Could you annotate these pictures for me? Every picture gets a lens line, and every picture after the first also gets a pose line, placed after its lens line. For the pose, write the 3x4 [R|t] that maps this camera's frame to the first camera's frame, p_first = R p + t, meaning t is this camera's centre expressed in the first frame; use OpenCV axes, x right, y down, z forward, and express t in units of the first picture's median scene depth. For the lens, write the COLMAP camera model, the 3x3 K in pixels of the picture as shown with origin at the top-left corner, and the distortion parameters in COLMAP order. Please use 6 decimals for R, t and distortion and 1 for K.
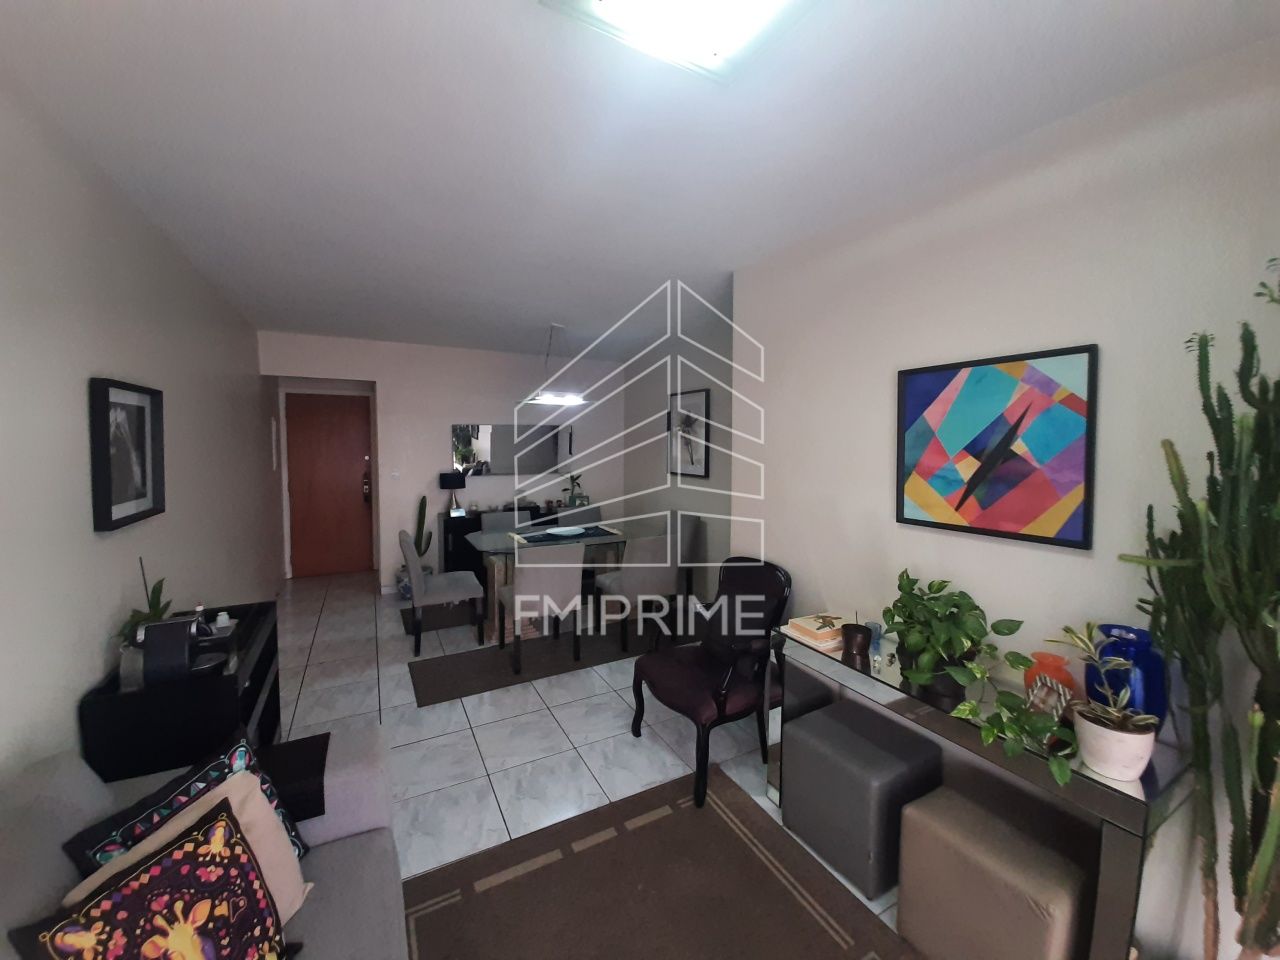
lens RADIAL K [[494.7, 0, 631.3], [0, 494.7, 463.3], [0, 0, 1]] dist [0.009799, -0.016265]
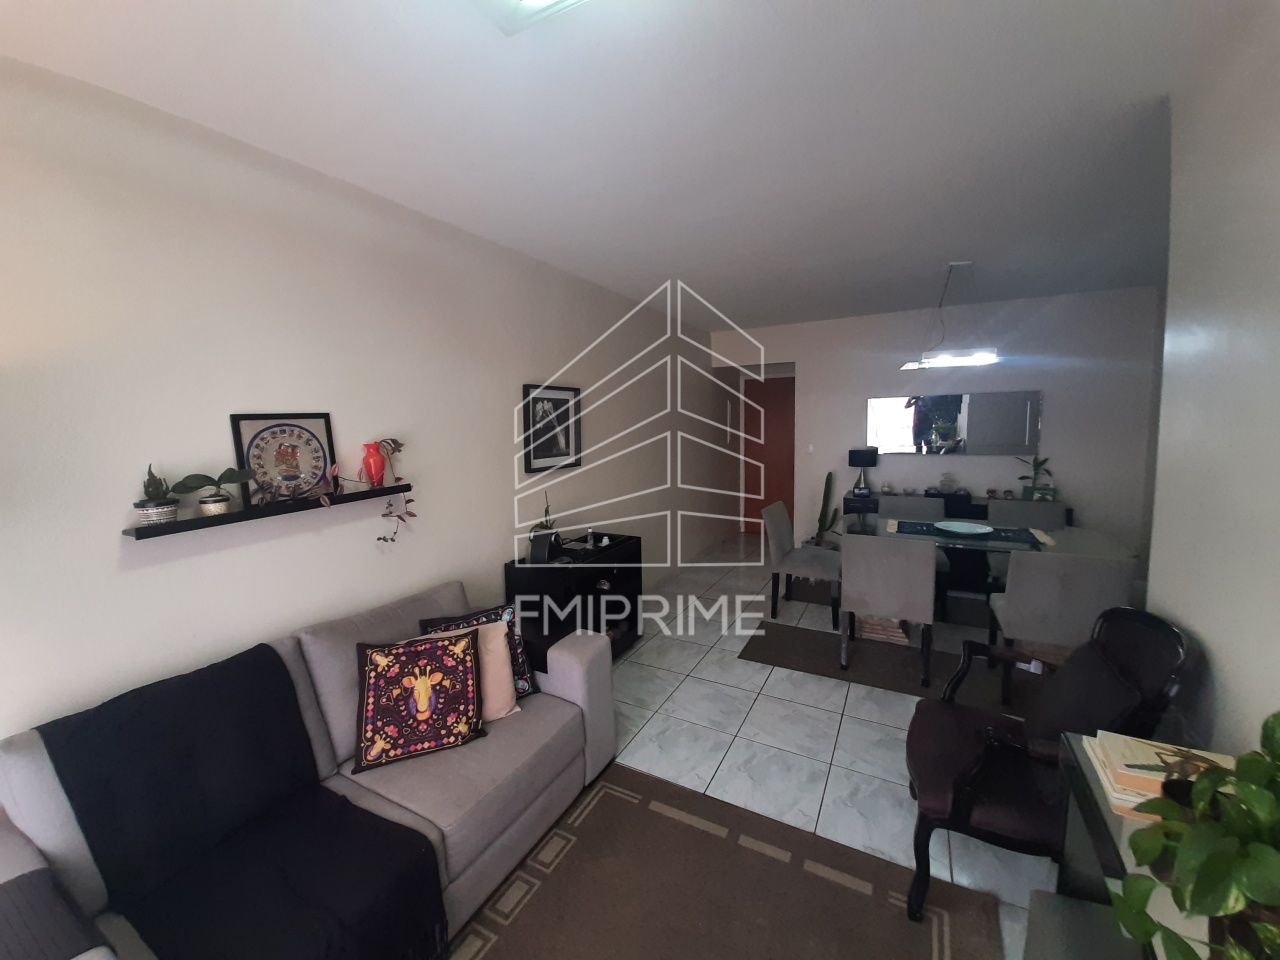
lens RADIAL K [[494.7, 0, 631.3], [0, 494.7, 463.3], [0, 0, 1]] dist [0.009799, -0.016265]
pose [[0.538962, 0.052681, -0.840681, 0.498476], [-0.014982, 0.998484, 0.052964, 0.003861], [0.842197, -0.015950, 0.538934, 0.295982]]
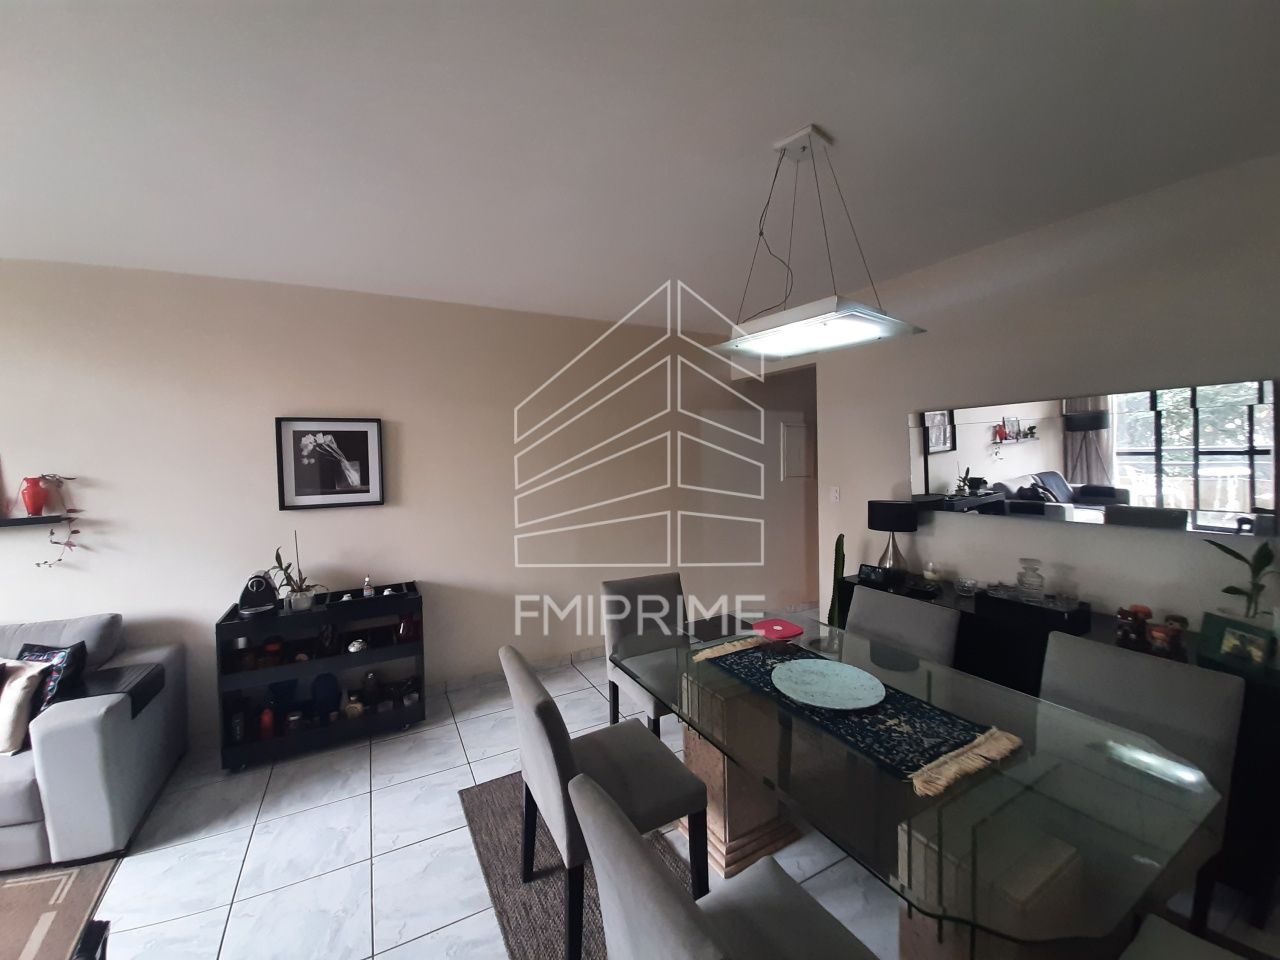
lens RADIAL K [[494.7, 0, 631.3], [0, 494.7, 463.3], [0, 0, 1]] dist [0.009799, -0.016265]
pose [[-0.004400, 0.013164, -0.999904, 0.486836], [-0.024478, 0.999612, 0.013268, -0.059587], [0.999691, 0.024534, -0.004076, 1.798922]]
